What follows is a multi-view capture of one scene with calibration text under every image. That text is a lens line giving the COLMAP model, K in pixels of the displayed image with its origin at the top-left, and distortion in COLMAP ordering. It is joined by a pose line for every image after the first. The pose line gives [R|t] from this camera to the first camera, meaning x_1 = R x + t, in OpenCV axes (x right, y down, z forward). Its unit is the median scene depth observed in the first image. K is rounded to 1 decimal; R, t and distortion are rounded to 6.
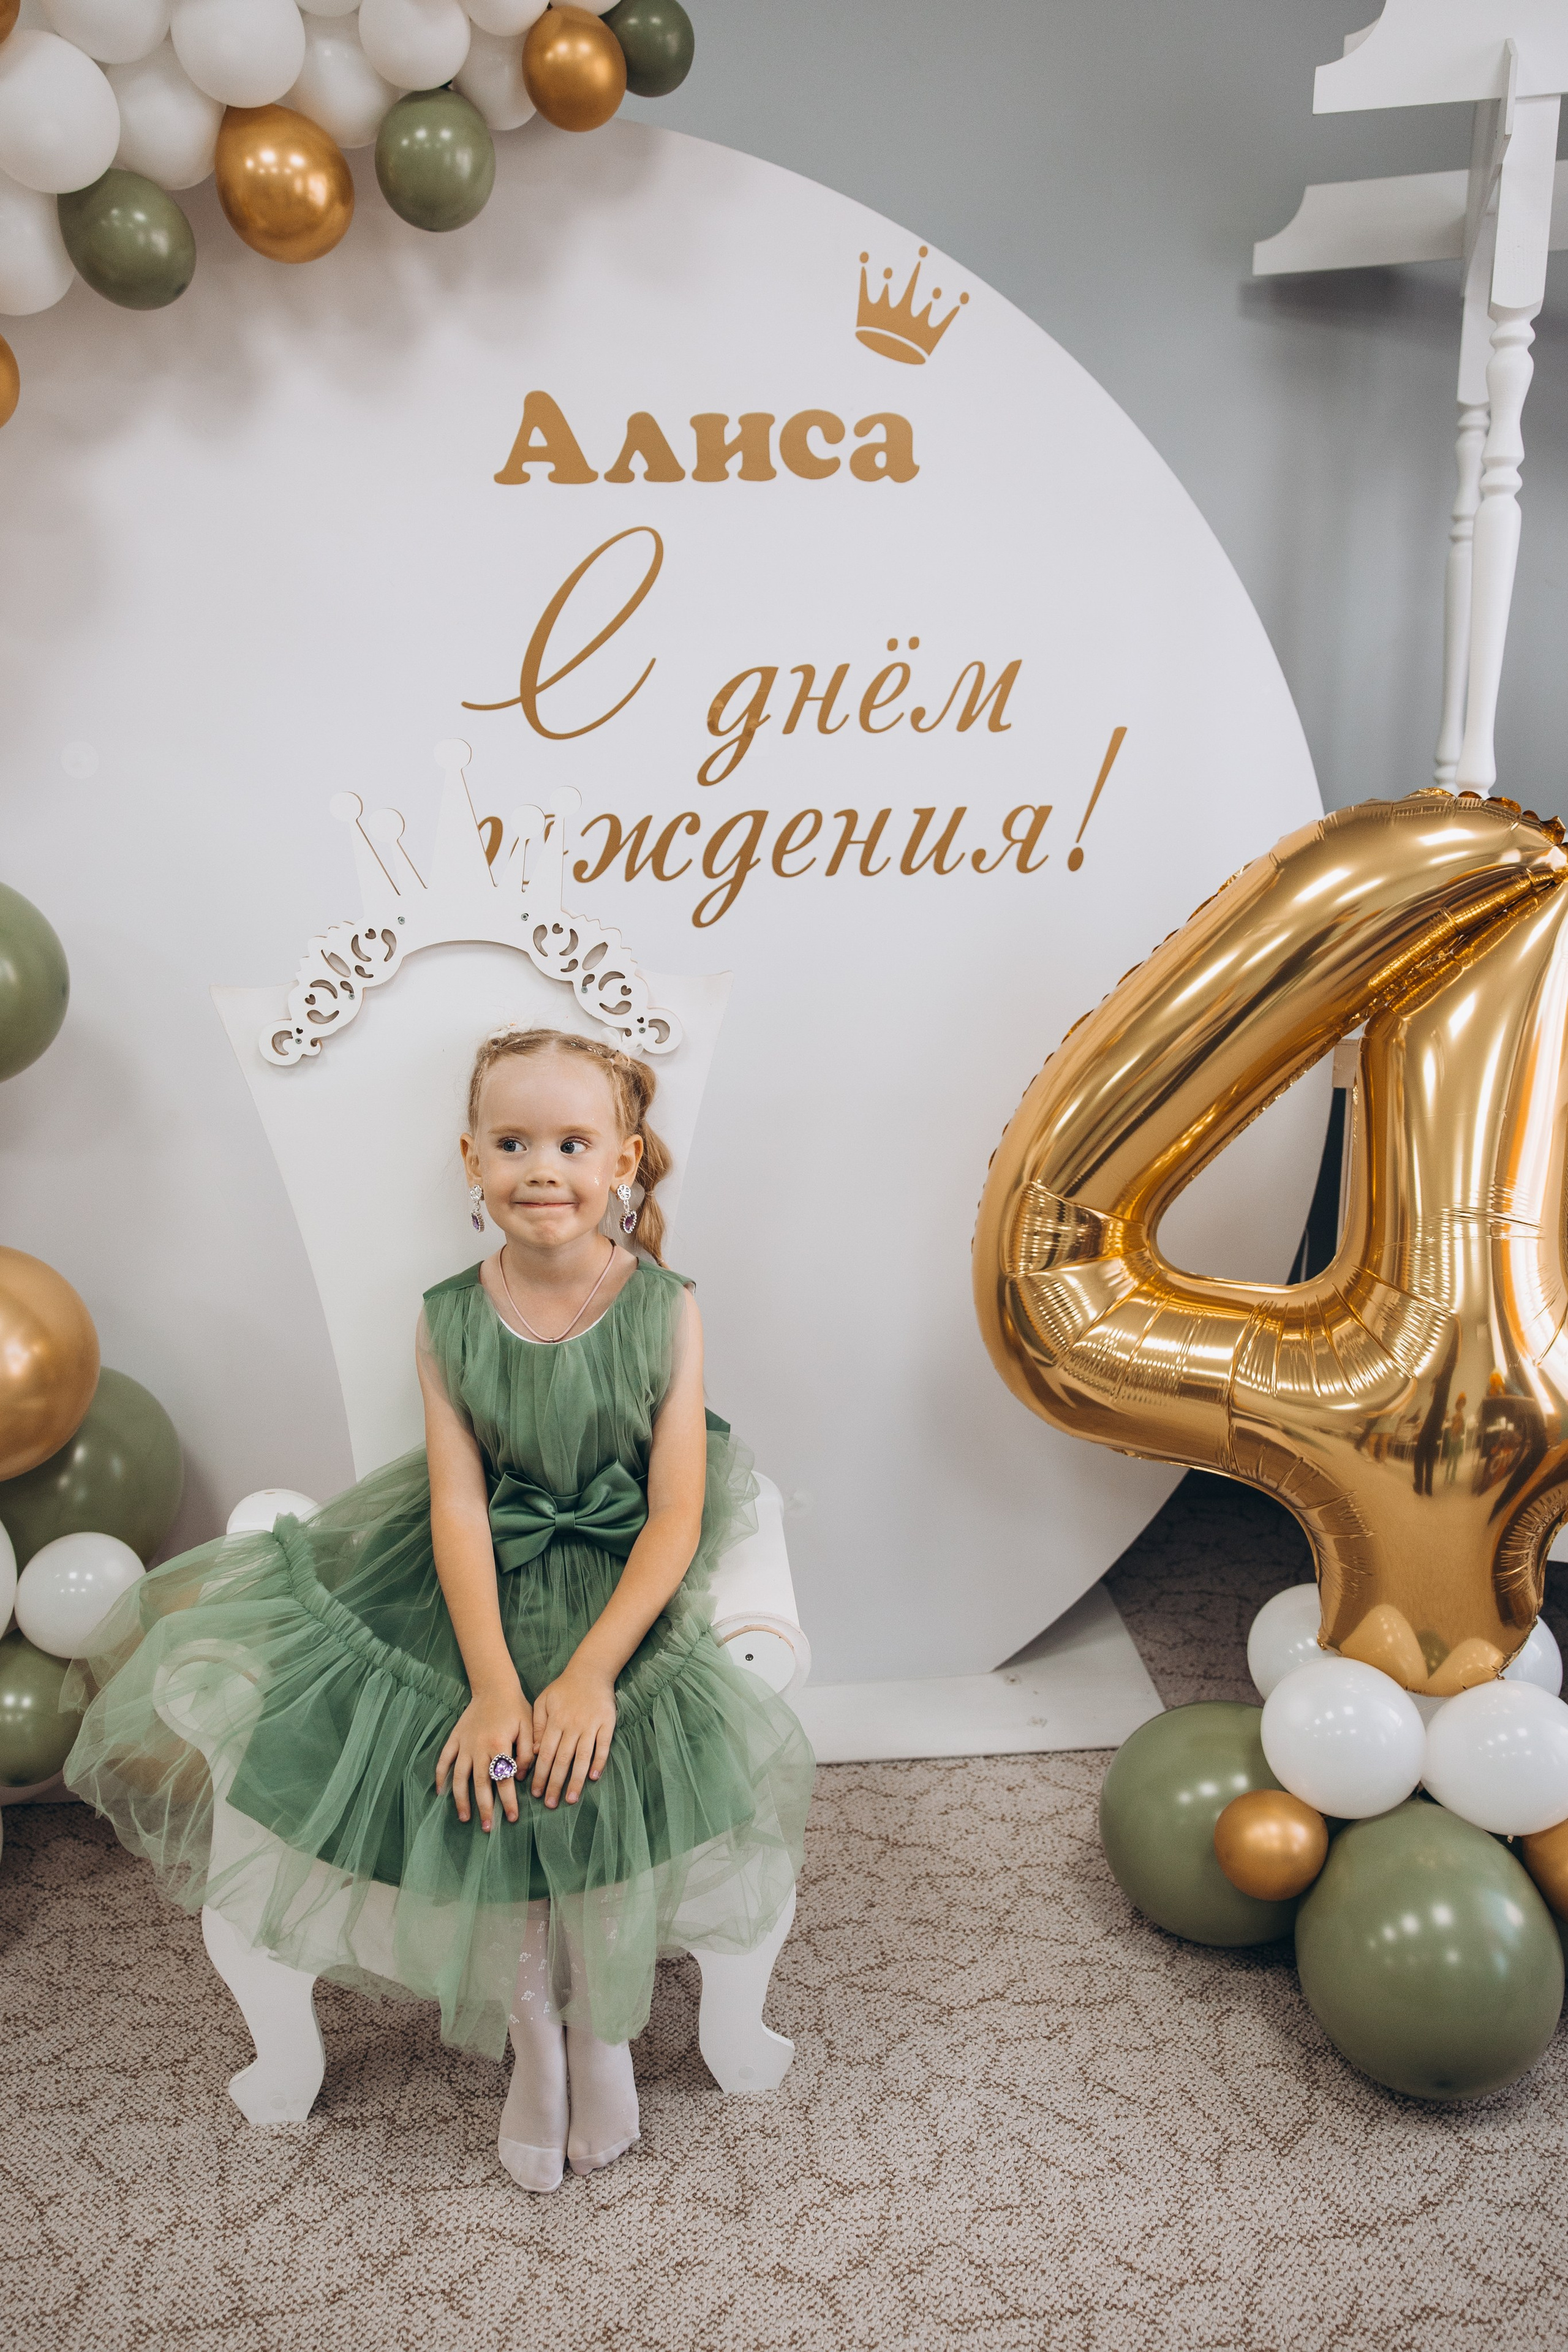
lens RADIAL K [[1810.2, 0, 775.6], [0, 1810.2, 1175.5], [0, 0, 1]] dist [-0.017653, 0.020144]
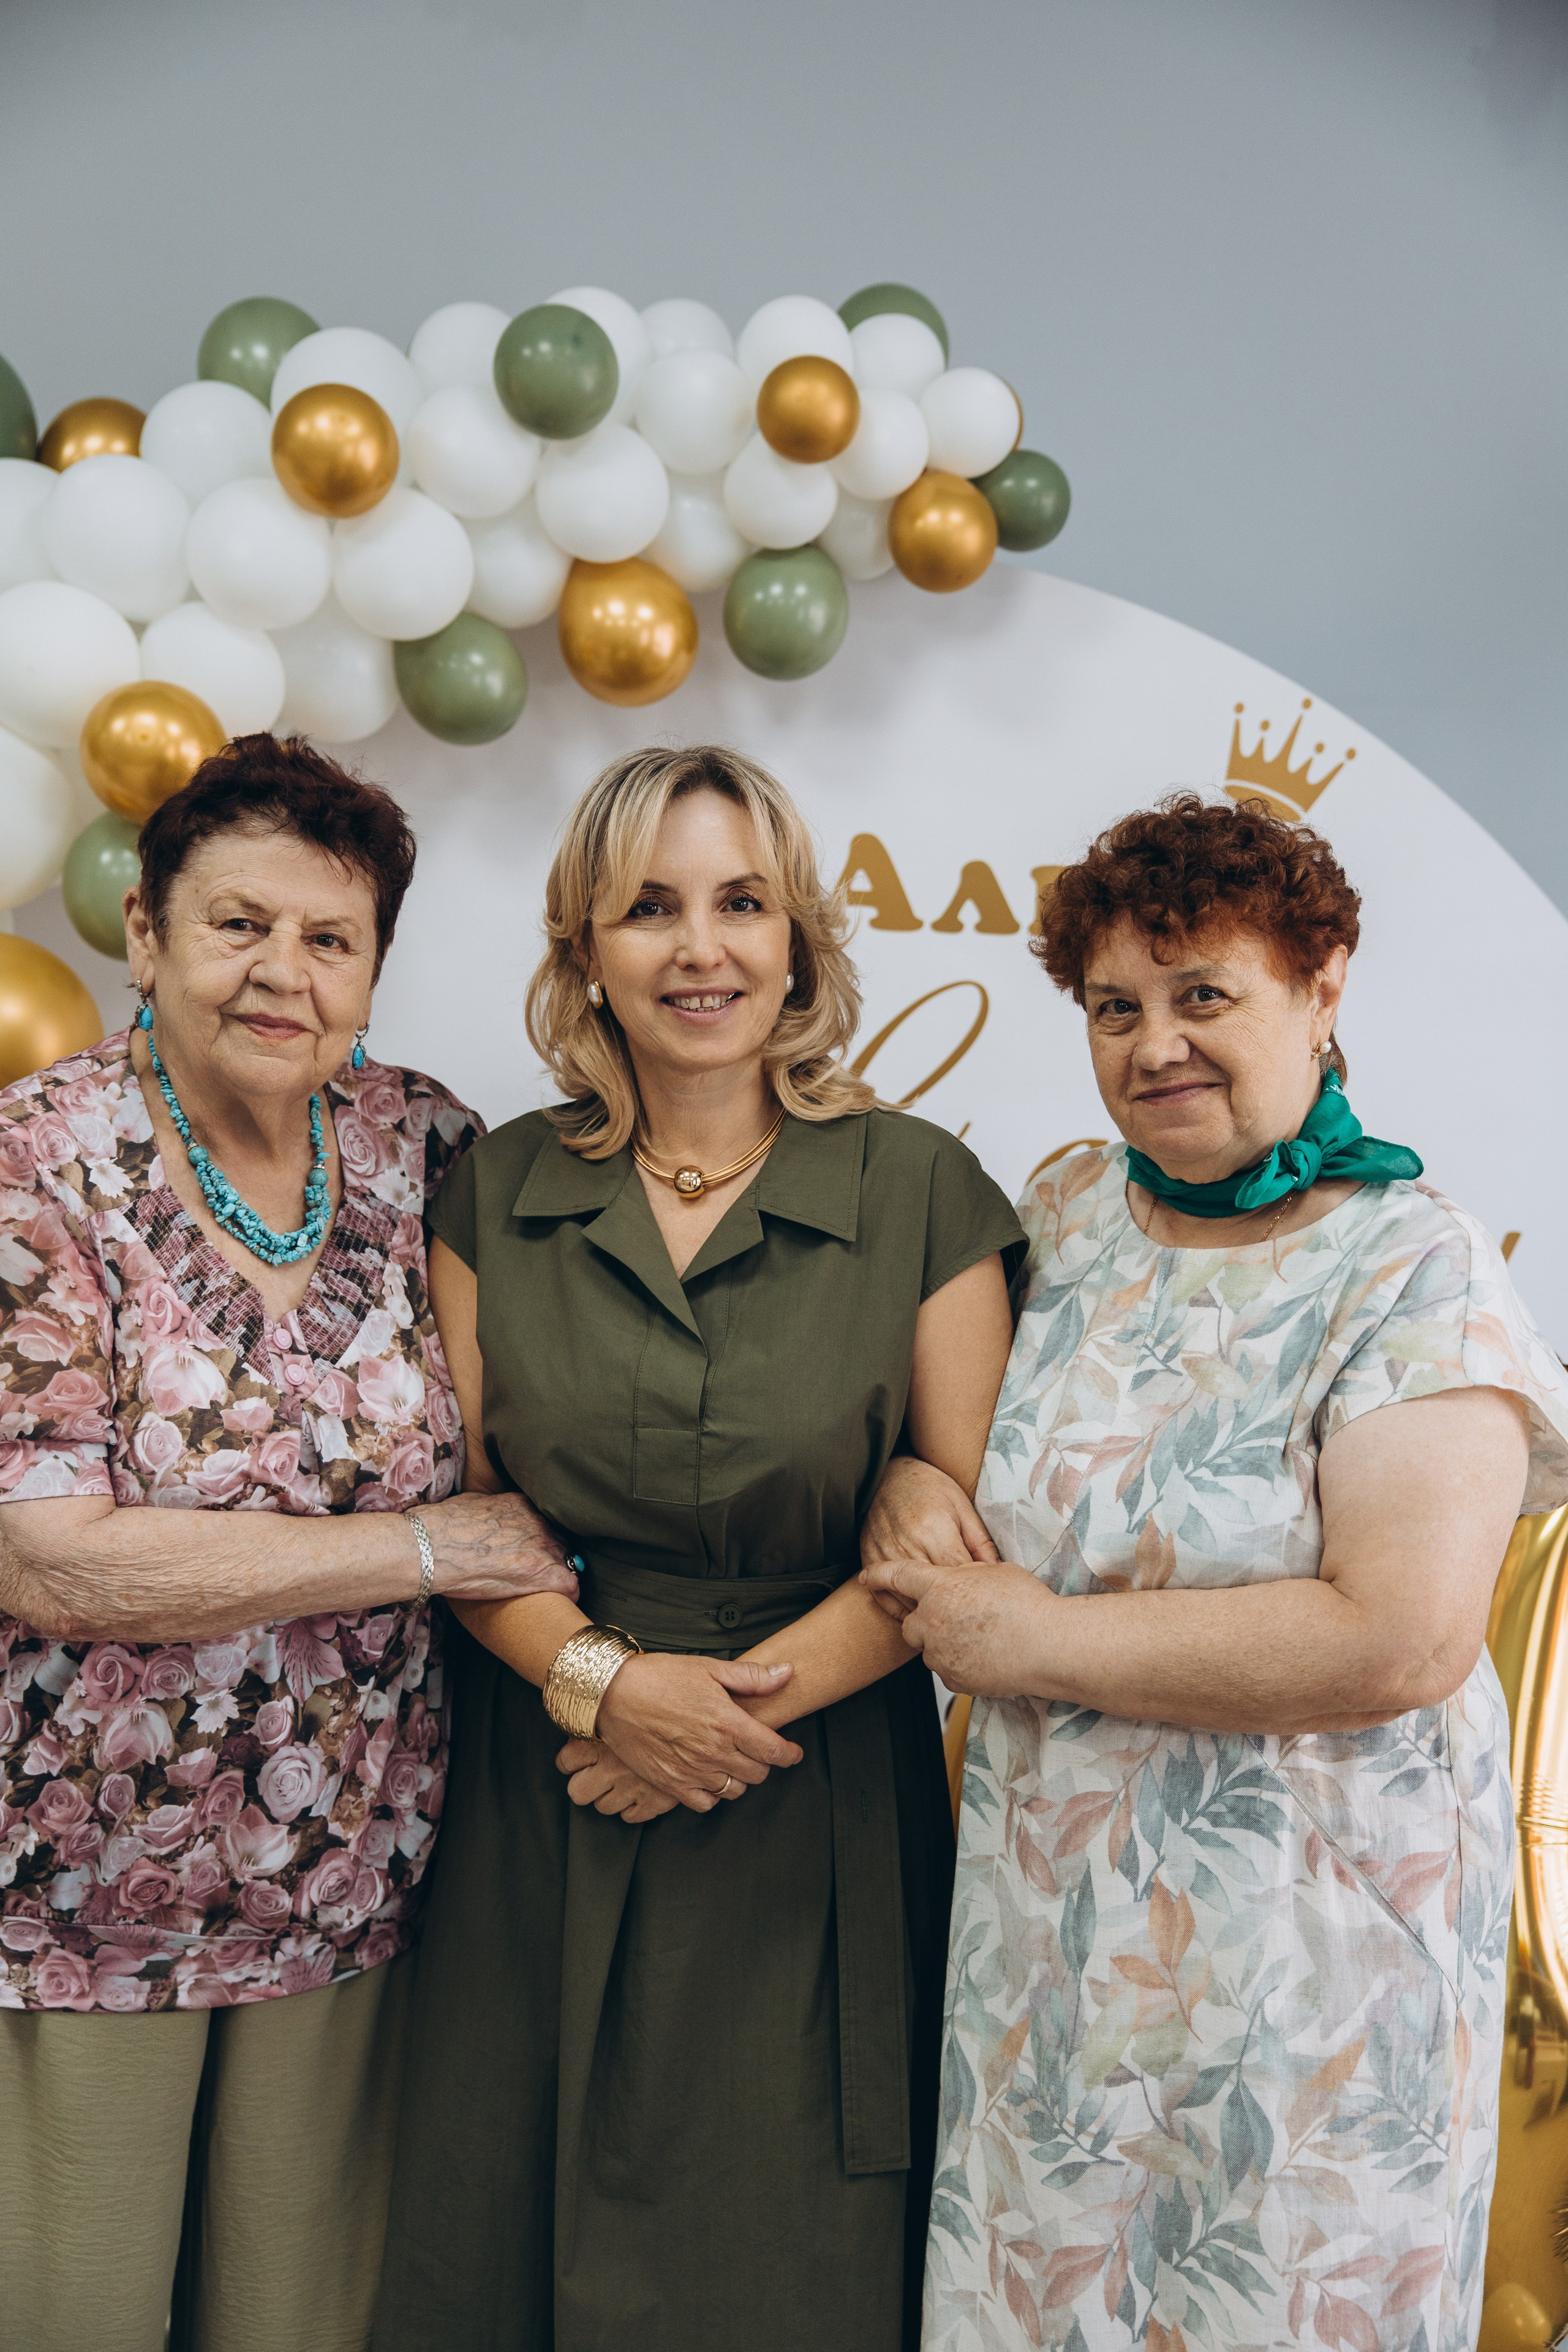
lens RADIAL K [[2852.3, 0, 767.0], [0, 2852.3, 1212.7], [0, 0, 1]] dist [0.180293, 0.000000]
pose [[0.992713, 0.071019, -0.097348, -0.026943], [-0.085816, 0.983800, -0.157394, -0.013704], [0.084593, 0.164601, 0.982726, -0.387481]]
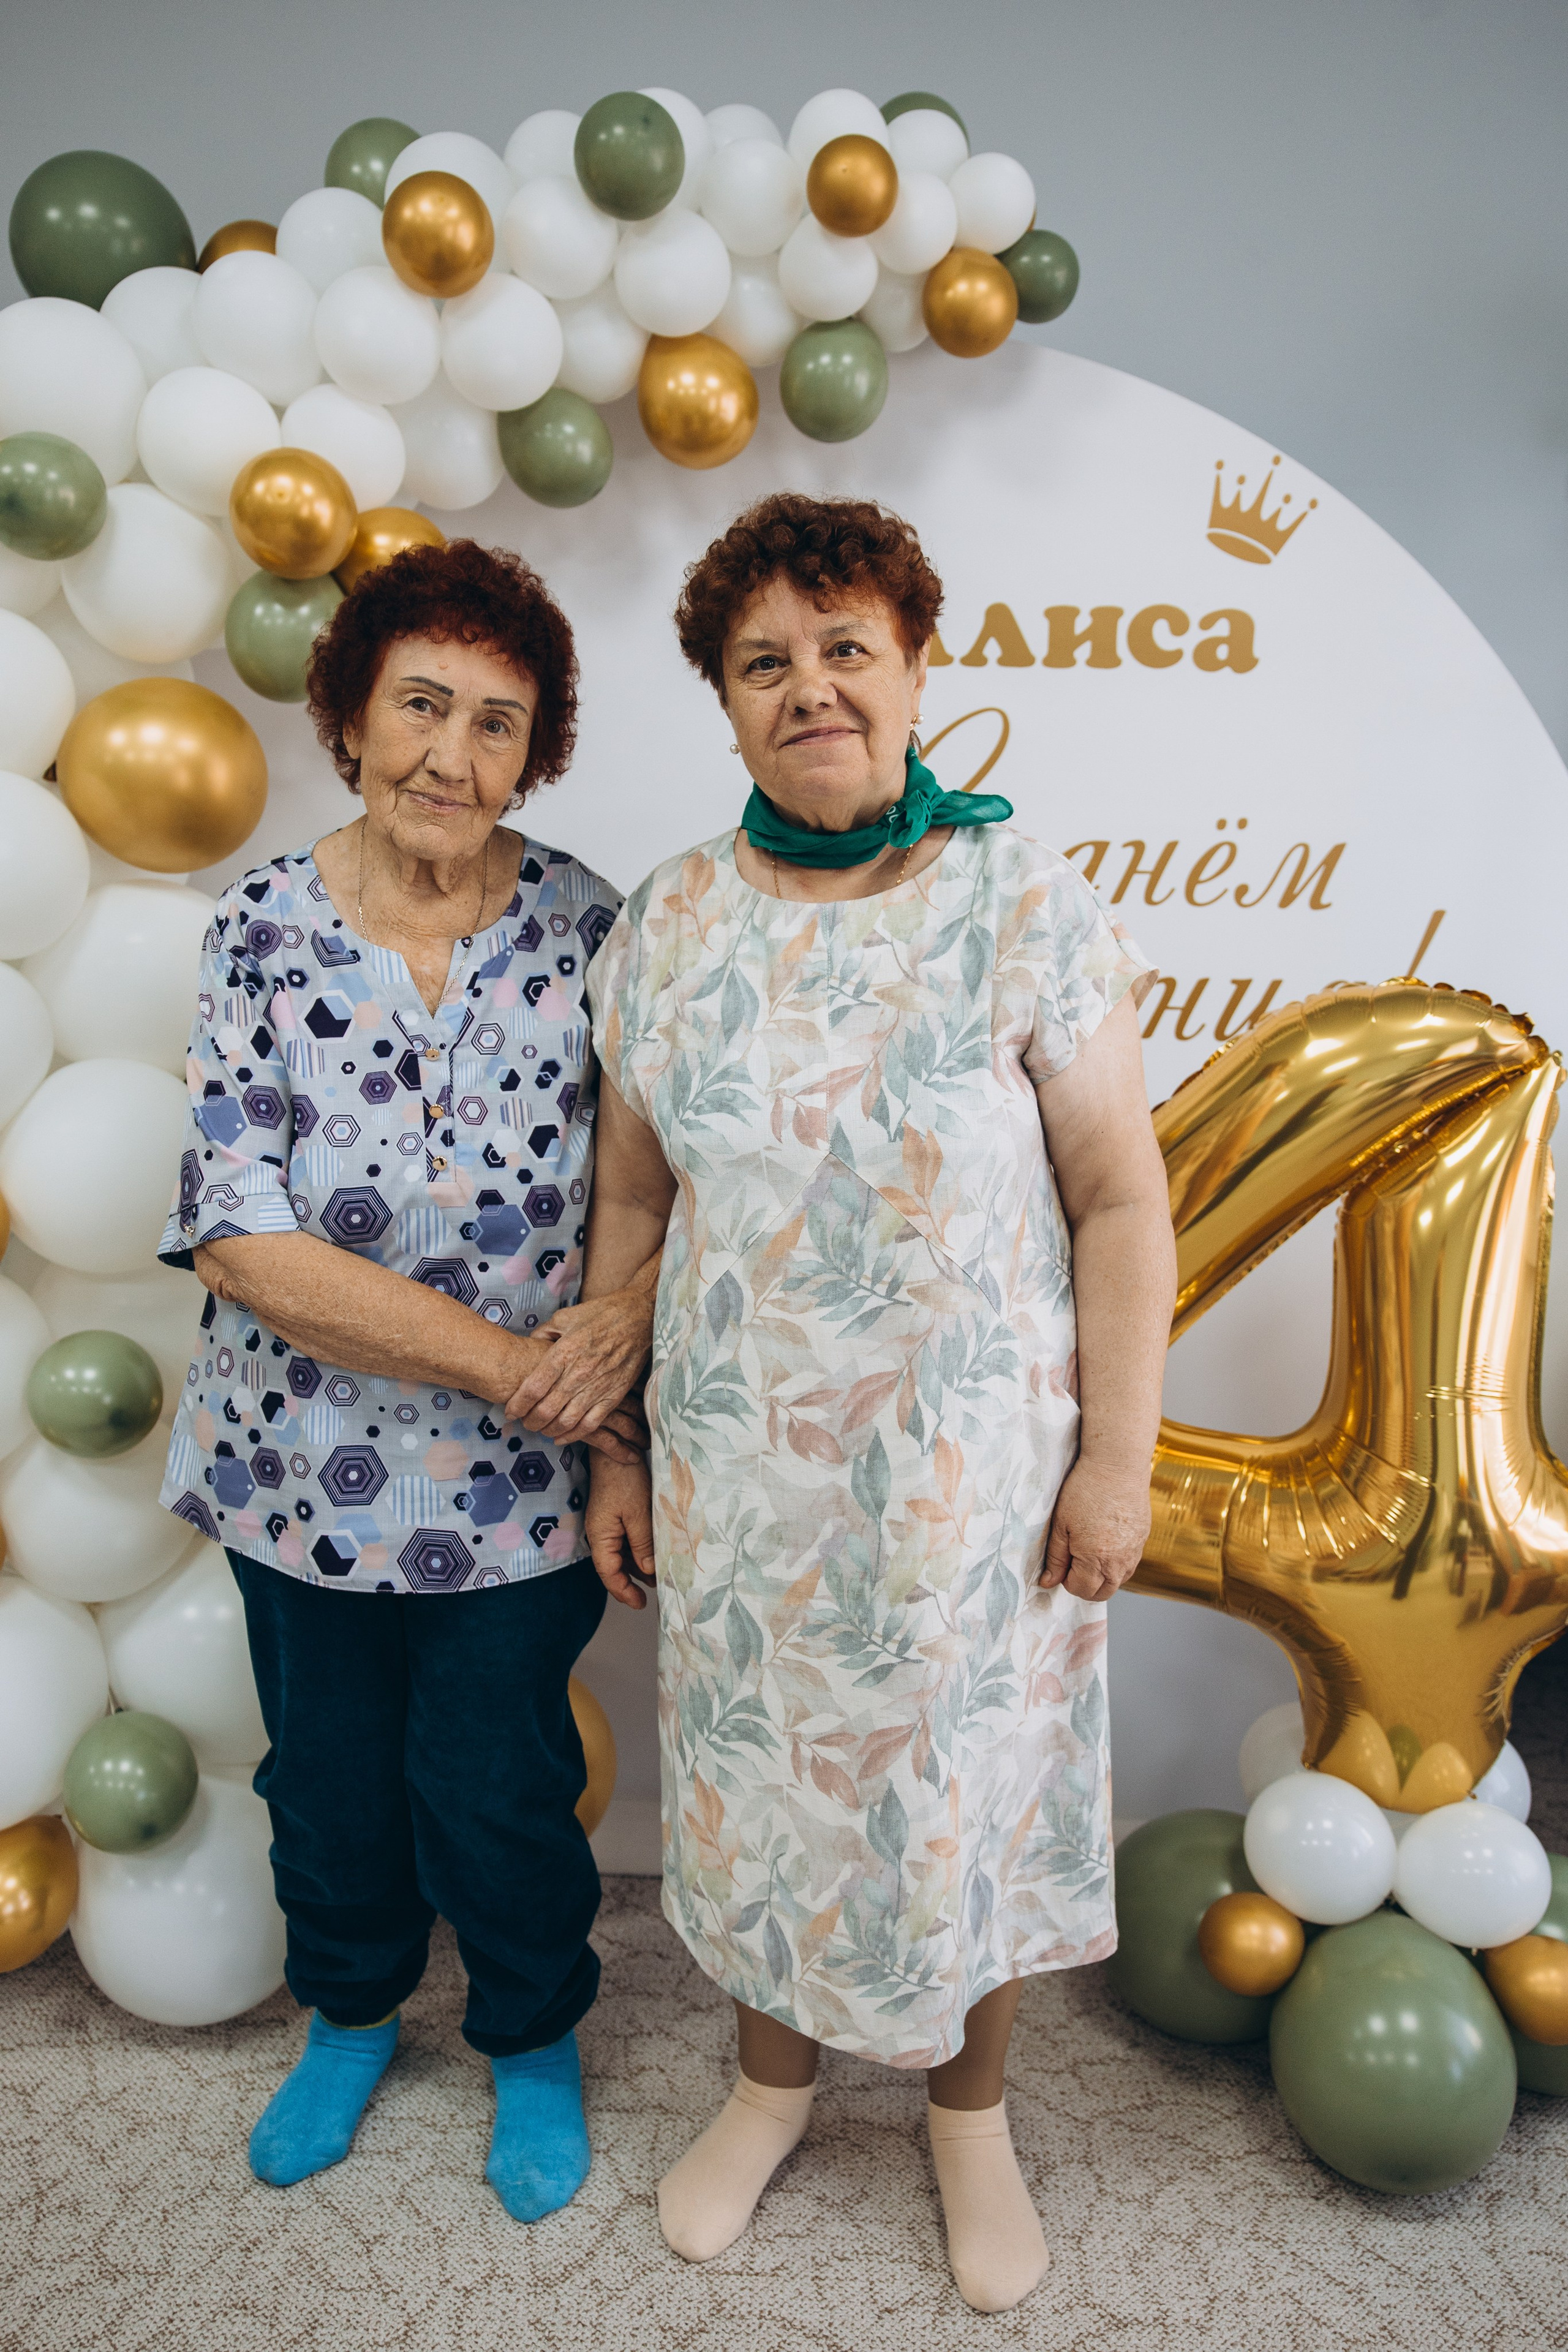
lens RADIAL K [[1879.9, 0, 773.3], [0, 1879.9, 1171.4], [0, 0, 1]] dist [0.009667, 0.010642]
pose [[0.992568, 0.062009, -0.104708, -0.068723], [-0.066470, 0.997000, -0.039658, -0.033483], [0.101935, 0.046324, 0.993712, -0.105414]]
